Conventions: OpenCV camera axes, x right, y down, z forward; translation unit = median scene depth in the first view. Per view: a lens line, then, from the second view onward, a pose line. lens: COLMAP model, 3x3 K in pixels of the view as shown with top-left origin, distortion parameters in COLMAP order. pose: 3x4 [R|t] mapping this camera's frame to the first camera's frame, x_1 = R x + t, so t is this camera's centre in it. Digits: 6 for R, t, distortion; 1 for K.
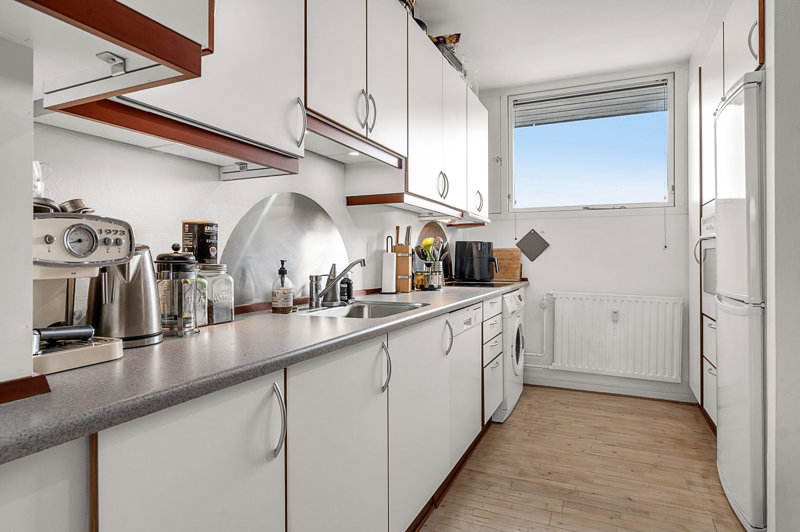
lens RADIAL K [[455.2, 0, 402.3], [0, 455.2, 258.1], [0, 0, 1]] dist [0.001785, 0.000039]
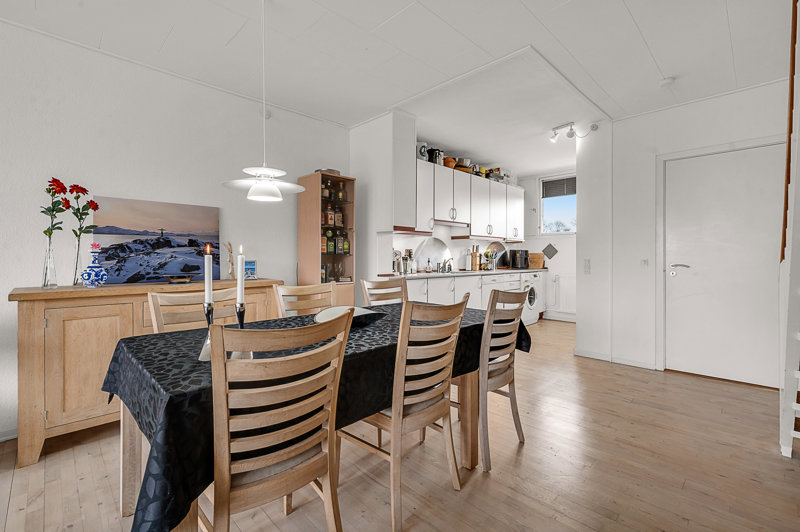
lens RADIAL K [[338.0, 0, 409.5], [0, 338.0, 257.4], [0, 0, 1]] dist [-0.000014, 0.000045]
pose [[0.942184, -0.001057, -0.335093, 0.294269], [0.000375, 0.999998, -0.002101, 0.002639], [0.335095, 0.001853, 0.942183, -0.945015]]
